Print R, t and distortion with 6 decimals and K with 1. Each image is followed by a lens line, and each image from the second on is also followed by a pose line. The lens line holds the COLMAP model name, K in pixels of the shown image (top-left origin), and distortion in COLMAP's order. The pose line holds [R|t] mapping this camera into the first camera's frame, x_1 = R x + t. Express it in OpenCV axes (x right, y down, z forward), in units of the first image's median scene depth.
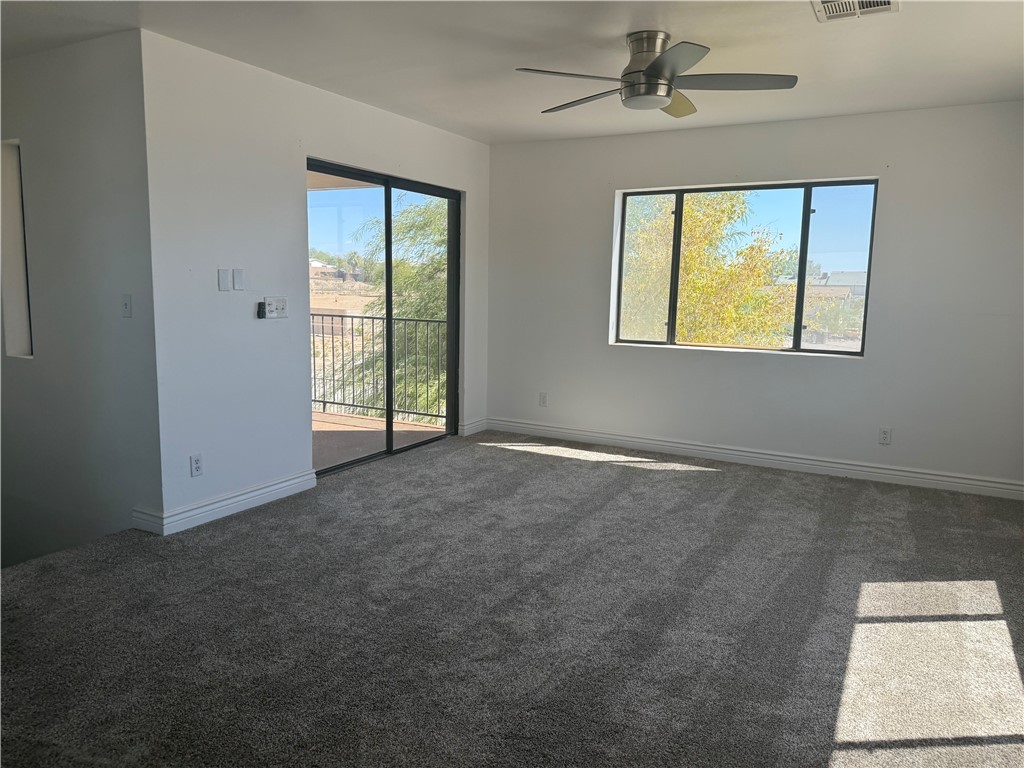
lens RADIAL K [[728.0, 0, 508.2], [0, 728.0, 379.2], [0, 0, 1]] dist [0.036613, -0.052095]
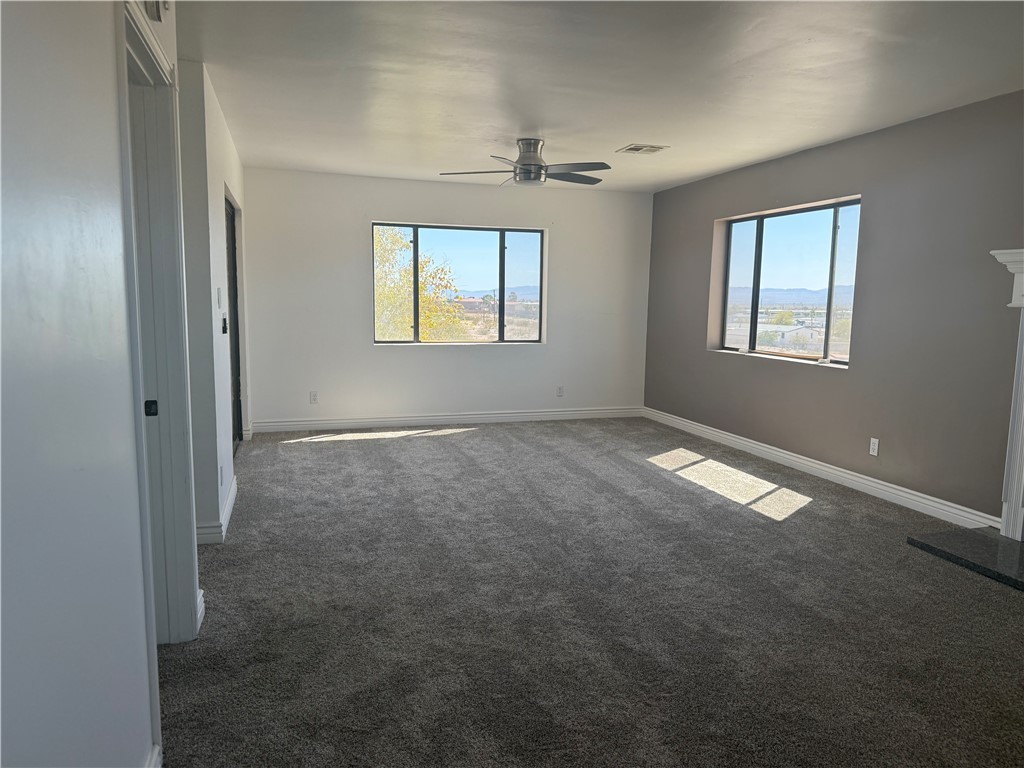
lens RADIAL K [[728.0, 0, 514.2], [0, 728.0, 384.3], [0, 0, 1]] dist [0.036613, -0.052095]
pose [[0.685669, -0.094830, 0.721710, -0.849952], [0.095638, 0.994619, 0.039827, -0.012929], [-0.721604, 0.041714, 0.691049, -0.033099]]
